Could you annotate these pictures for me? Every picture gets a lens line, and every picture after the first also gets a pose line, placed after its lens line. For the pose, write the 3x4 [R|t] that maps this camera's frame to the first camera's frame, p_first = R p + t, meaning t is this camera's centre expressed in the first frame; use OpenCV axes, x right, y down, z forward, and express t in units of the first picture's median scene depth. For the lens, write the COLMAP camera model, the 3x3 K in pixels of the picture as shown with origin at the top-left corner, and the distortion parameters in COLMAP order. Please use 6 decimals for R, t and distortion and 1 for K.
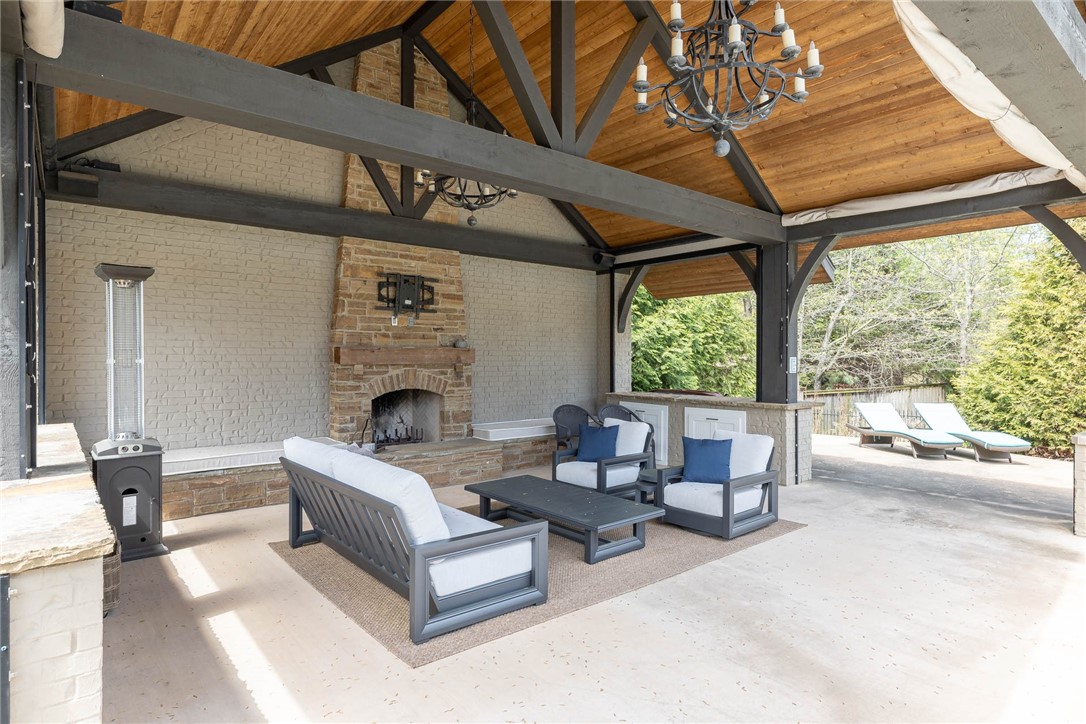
lens RADIAL K [[586.1, 0, 538.3], [0, 586.1, 361.8], [0, 0, 1]] dist [0.002069, 0.000347]
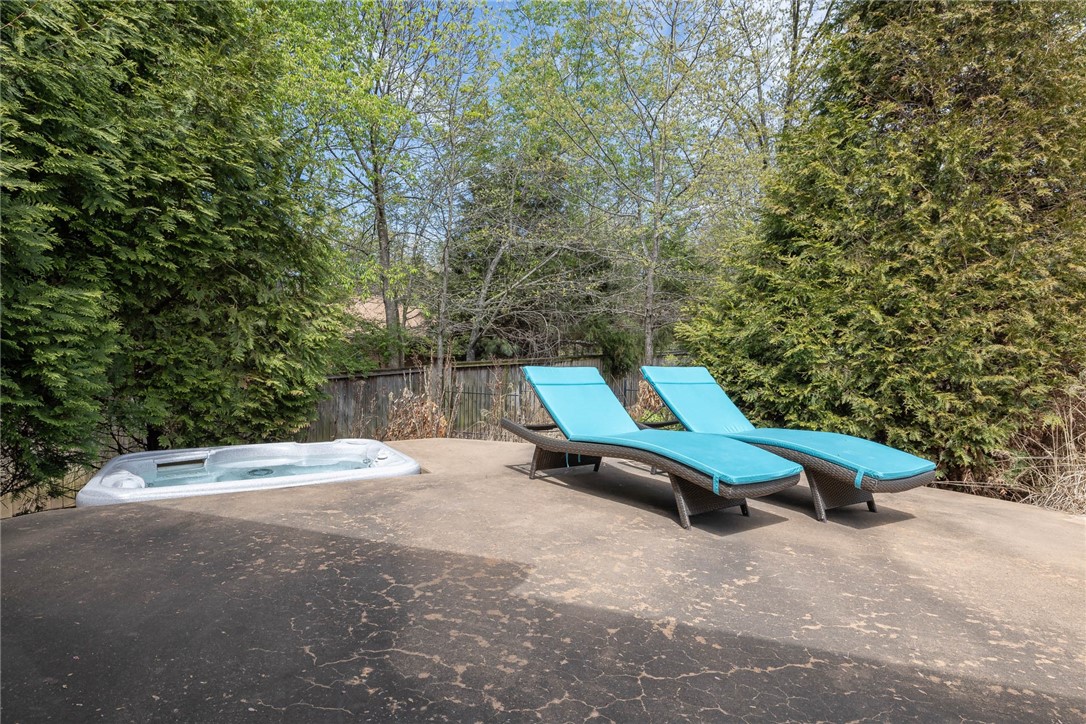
lens RADIAL K [[565.8, 0, 539.1], [0, 565.8, 360.6], [0, 0, 1]] dist [0.000072, -0.000501]
pose [[0.855032, 0.006516, 0.518534, 0.525839], [-0.021308, 0.999518, 0.022576, 0.085382], [-0.518137, -0.030353, 0.854759, 1.001174]]
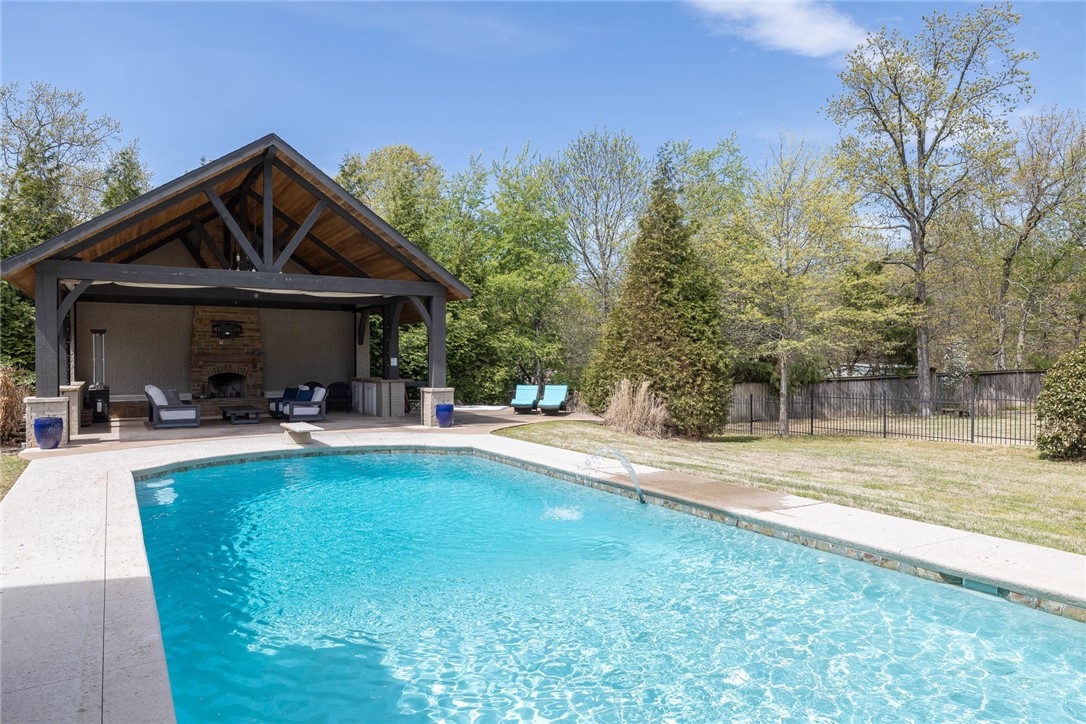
lens RADIAL K [[692.5, 0, 530.9], [0, 692.5, 365.4], [0, 0, 1]] dist [-0.000252, 0.000767]
pose [[0.989650, 0.000812, -0.143502, 1.291610], [-0.000534, 0.999998, 0.001980, 0.012686], [0.143503, -0.001883, 0.989648, -1.422721]]
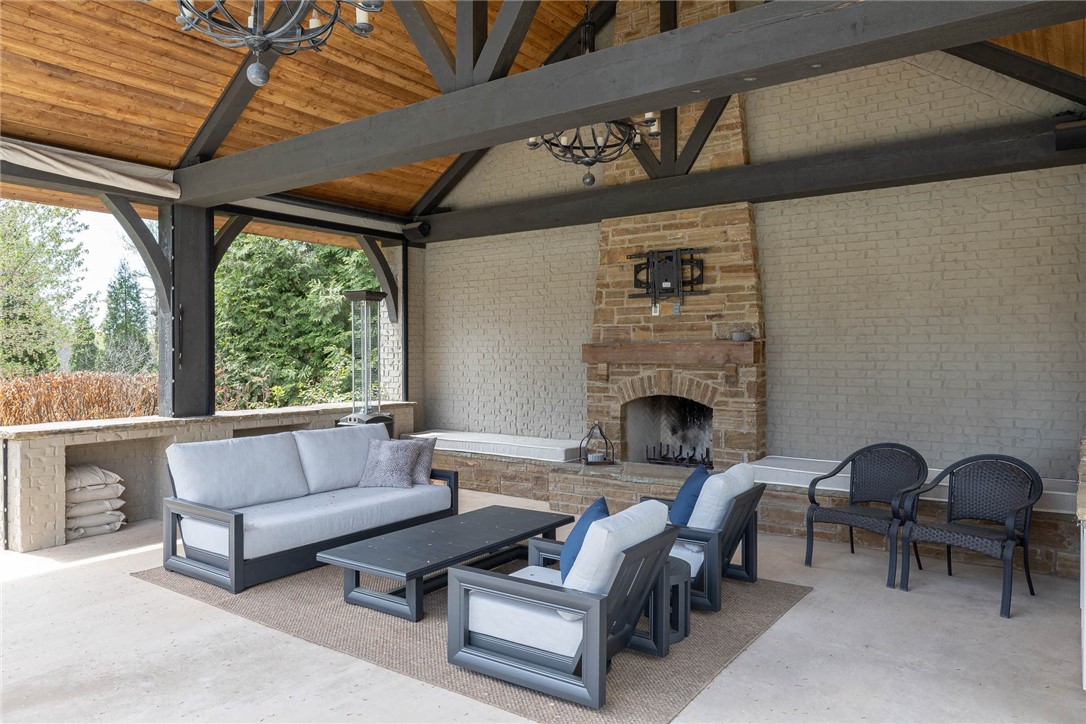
lens RADIAL K [[739.3, 0, 543.0], [0, 739.3, 362.0], [0, 0, 1]] dist [0.003393, -0.001175]
pose [[0.265183, 0.009185, -0.964154, 0.698637], [-0.006892, 0.999947, 0.007631, -0.004915], [0.964174, 0.004621, 0.265232, 0.584955]]
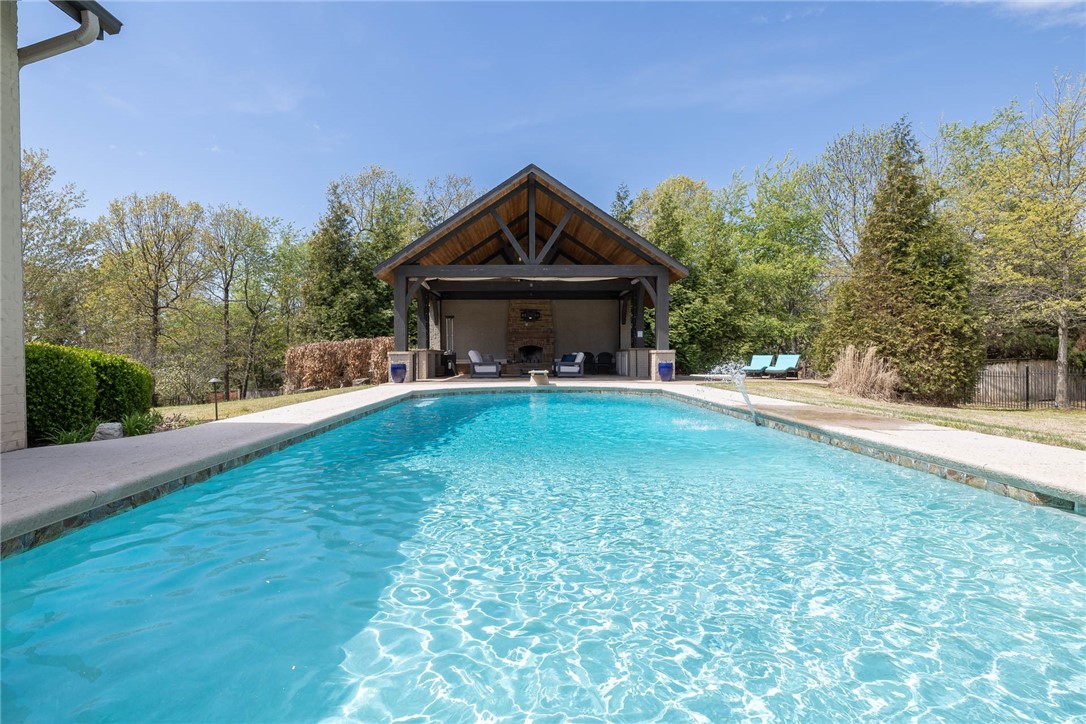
lens RADIAL K [[523.9, 0, 543.0], [0, 523.9, 362.0], [0, 0, 1]] dist [-0.000011, 0.000356]
pose [[0.797438, 0.001344, -0.603399, 1.549229], [0.001651, 0.999989, 0.004408, 0.123539], [0.603398, -0.004511, 0.797427, -1.218379]]
